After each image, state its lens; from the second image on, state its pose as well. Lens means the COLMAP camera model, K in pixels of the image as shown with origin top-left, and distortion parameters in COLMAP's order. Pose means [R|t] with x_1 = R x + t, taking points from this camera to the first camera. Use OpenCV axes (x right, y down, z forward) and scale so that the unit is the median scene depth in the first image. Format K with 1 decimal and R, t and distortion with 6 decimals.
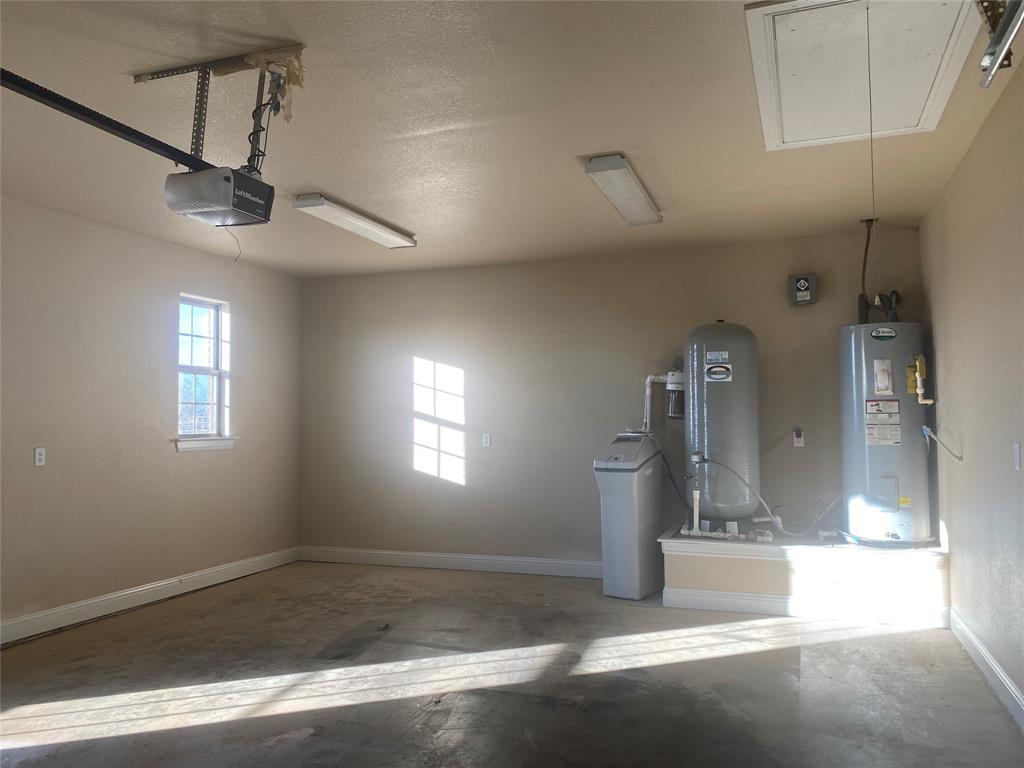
lens RADIAL K [[782.1, 0, 511.9], [0, 782.1, 383.9], [0, 0, 1]] dist [0.032669, -0.030267]
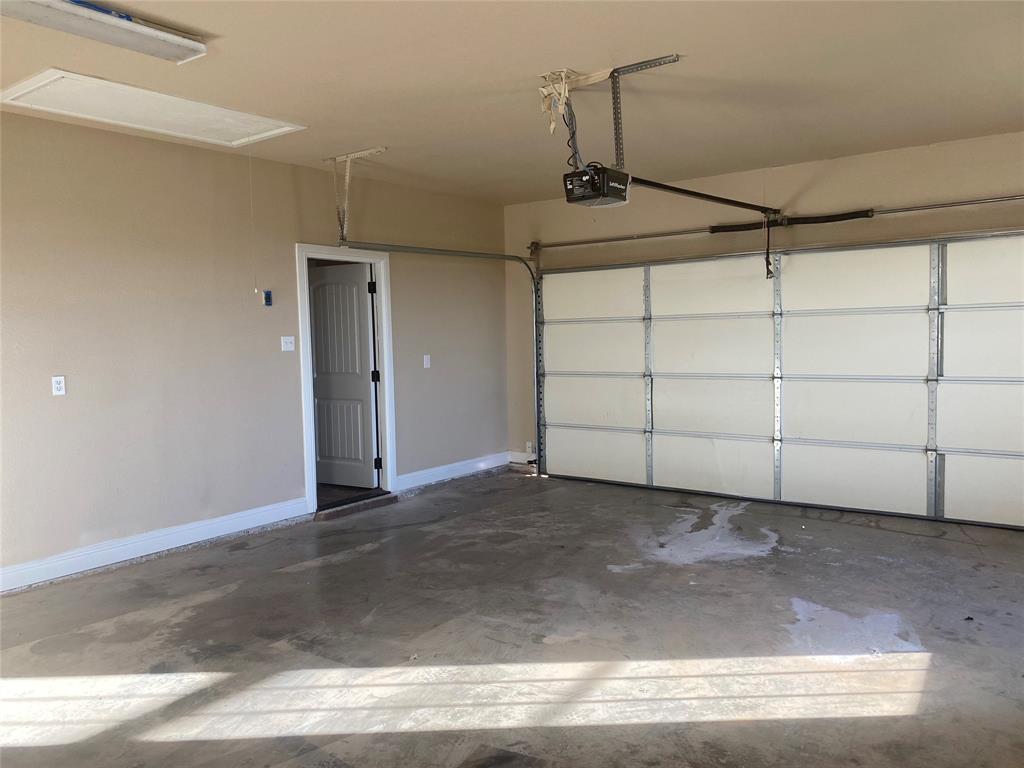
lens RADIAL K [[782.1, 0, 512.2], [0, 782.1, 382.7], [0, 0, 1]] dist [0.032669, -0.030267]
pose [[-0.958593, 0.014010, 0.284436, -0.445839], [0.019890, 0.999644, 0.017796, 0.061641], [-0.284085, 0.022716, -0.958530, 1.738226]]
